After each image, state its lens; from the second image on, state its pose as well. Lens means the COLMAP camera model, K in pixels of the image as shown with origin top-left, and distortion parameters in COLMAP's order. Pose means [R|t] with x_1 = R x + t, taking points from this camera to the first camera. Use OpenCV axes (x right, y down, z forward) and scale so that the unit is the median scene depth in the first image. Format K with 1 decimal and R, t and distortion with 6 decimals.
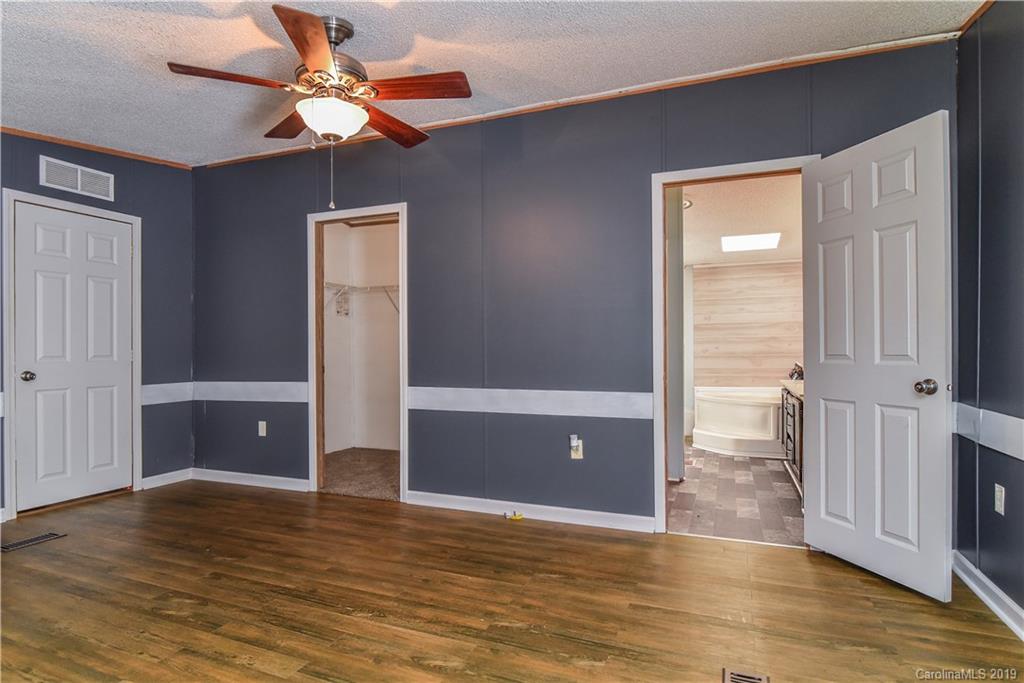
lens RADIAL K [[537.1, 0, 511.7], [0, 537.1, 346.2], [0, 0, 1]] dist [-0.000129, 0.000272]
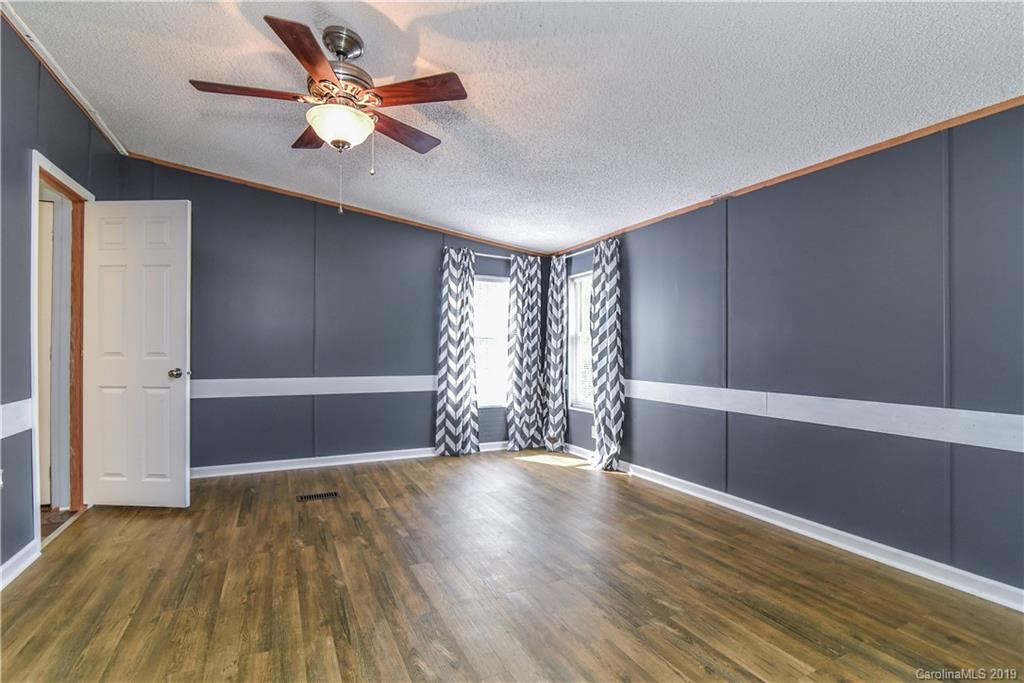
lens RADIAL K [[482.3, 0, 511.3], [0, 482.3, 345.9], [0, 0, 1]] dist [0.001616, 0.000160]
pose [[-0.743947, 0.006505, 0.668207, -1.188715], [-0.004243, 0.999886, -0.014458, 0.001236], [-0.668225, -0.013591, -0.743835, 1.452680]]
